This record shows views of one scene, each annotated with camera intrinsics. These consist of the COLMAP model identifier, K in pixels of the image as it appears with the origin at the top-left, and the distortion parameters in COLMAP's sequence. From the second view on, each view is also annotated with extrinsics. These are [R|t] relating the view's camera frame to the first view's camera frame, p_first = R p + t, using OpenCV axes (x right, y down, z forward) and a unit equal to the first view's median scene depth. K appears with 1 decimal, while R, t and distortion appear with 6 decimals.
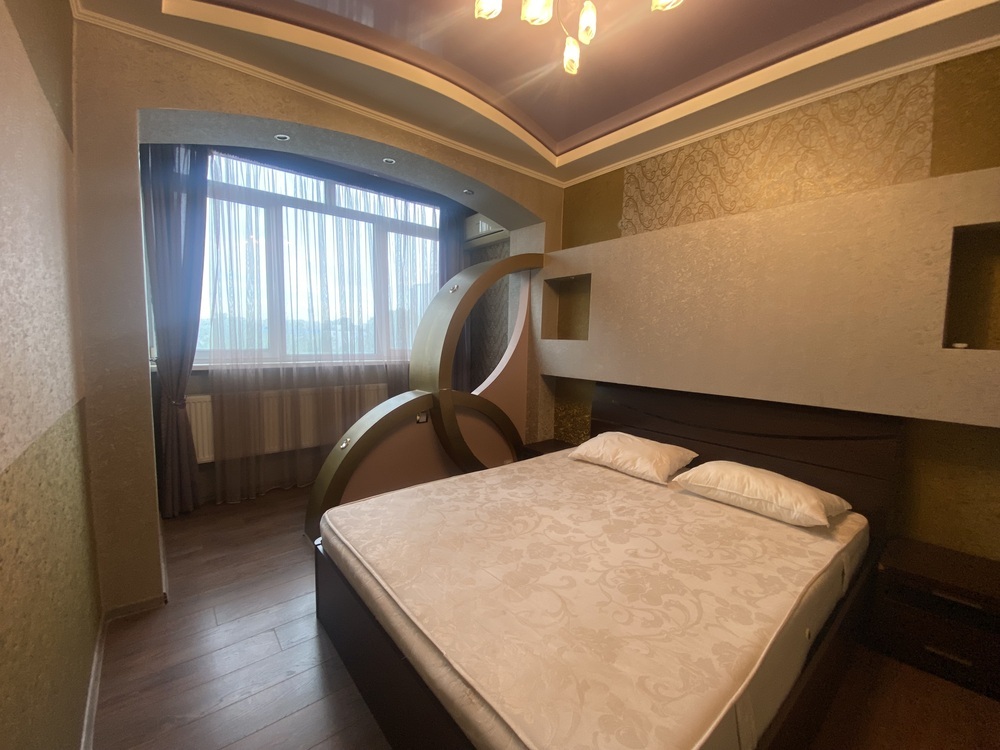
lens RADIAL K [[406.3, 0, 492.5], [0, 406.3, 379.1], [0, 0, 1]] dist [0.002615, -0.011408]
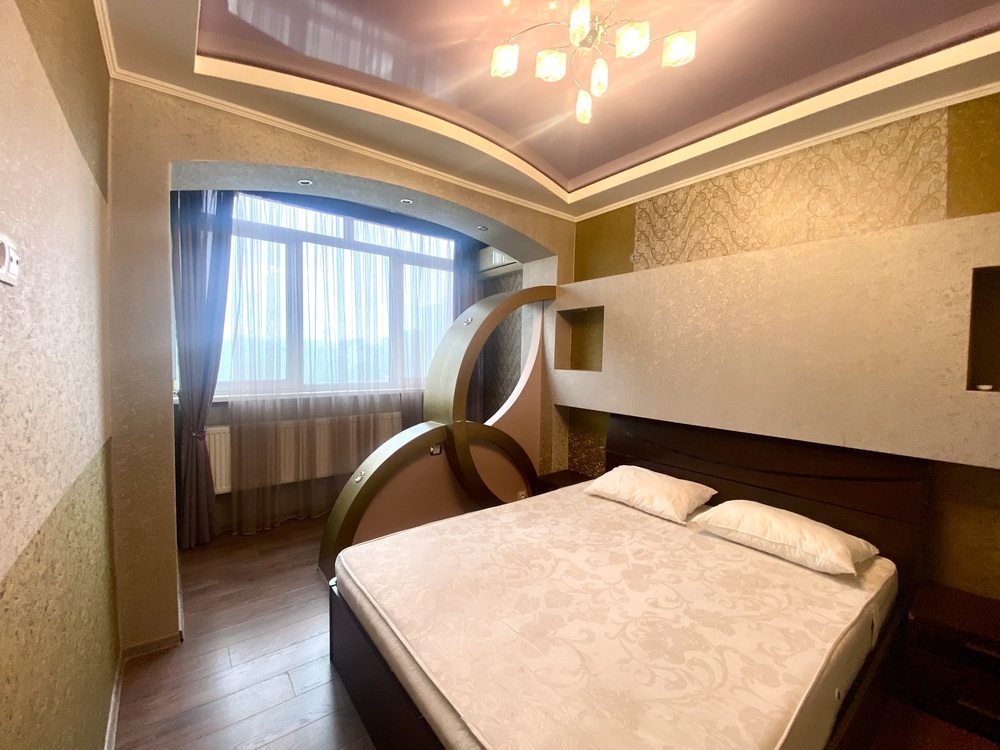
lens RADIAL K [[406.3, 0, 492.8], [0, 406.3, 377.3], [0, 0, 1]] dist [0.002615, -0.011408]
pose [[0.999603, -0.002292, -0.028091, -0.008051], [0.000962, 0.998883, -0.047235, -0.051494], [0.028168, 0.047190, 0.998489, -0.007146]]
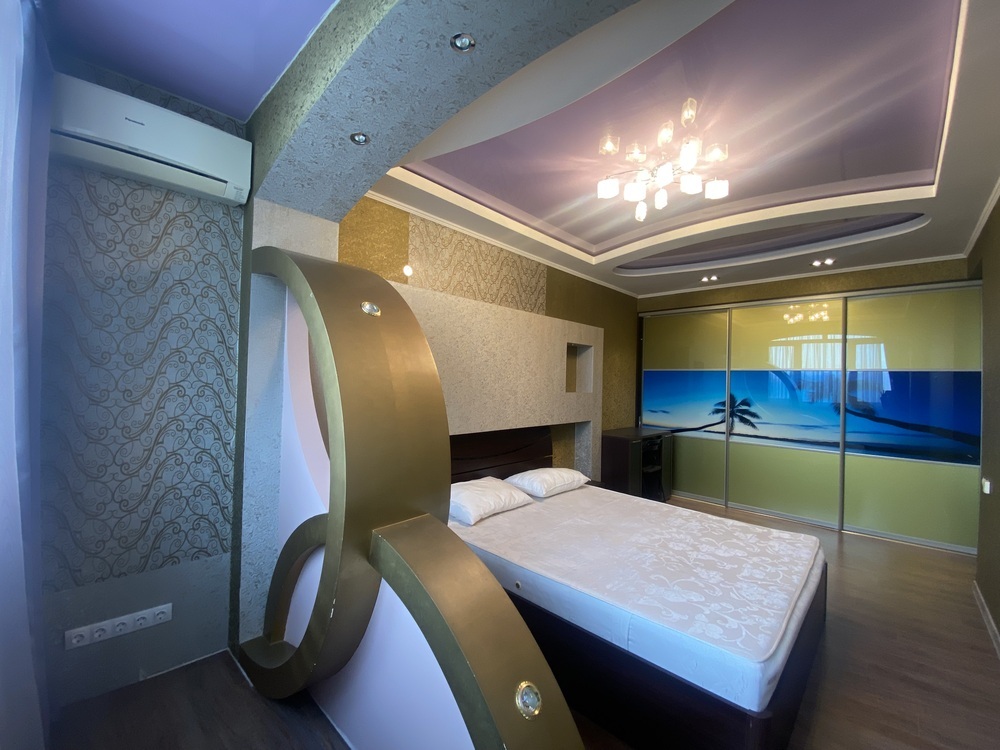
lens RADIAL K [[406.3, 0, 498.0], [0, 406.3, 375.5], [0, 0, 1]] dist [0.002615, -0.011408]
pose [[-0.144084, -0.025184, 0.989245, -0.923514], [0.060065, 0.997610, 0.034145, -0.222908], [-0.987741, 0.064339, -0.142227, 1.330991]]
